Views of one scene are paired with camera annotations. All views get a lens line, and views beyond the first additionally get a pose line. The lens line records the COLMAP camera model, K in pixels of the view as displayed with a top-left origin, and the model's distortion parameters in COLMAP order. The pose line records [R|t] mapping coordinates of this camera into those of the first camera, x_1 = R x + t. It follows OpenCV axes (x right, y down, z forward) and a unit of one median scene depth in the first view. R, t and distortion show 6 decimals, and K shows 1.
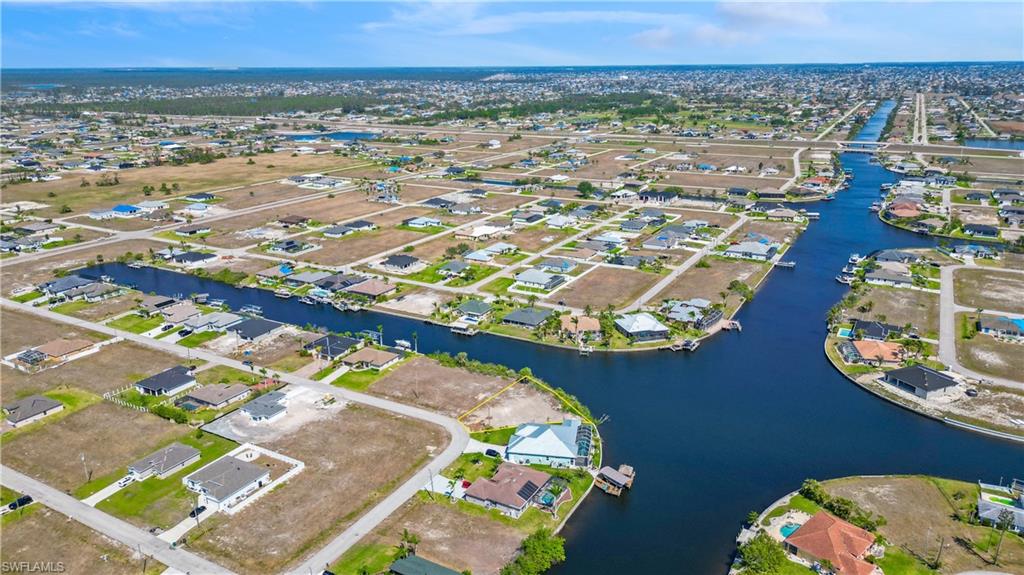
lens RADIAL K [[714.3, 0, 512.0], [0, 714.3, 287.5], [0, 0, 1]] dist [0.096215, -0.107284]
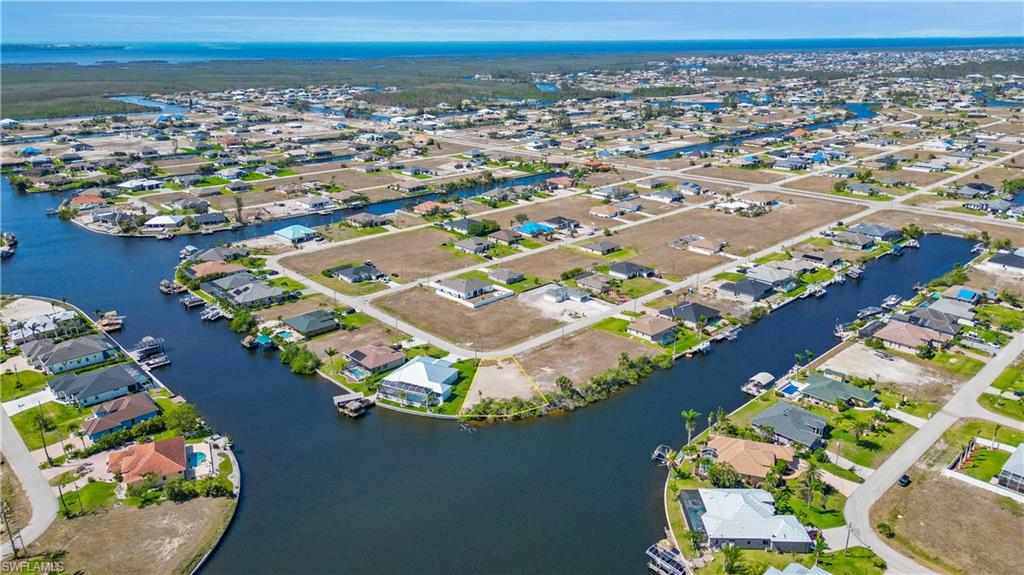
lens RADIAL K [[714.3, 0, 512.0], [0, 714.3, 287.5], [0, 0, 1]] dist [0.096215, -0.107284]
pose [[-0.293182, 0.320679, -0.900672, 0.688720], [-0.278393, 0.872610, 0.401309, -0.273178], [0.914627, 0.368397, -0.166559, 0.917958]]
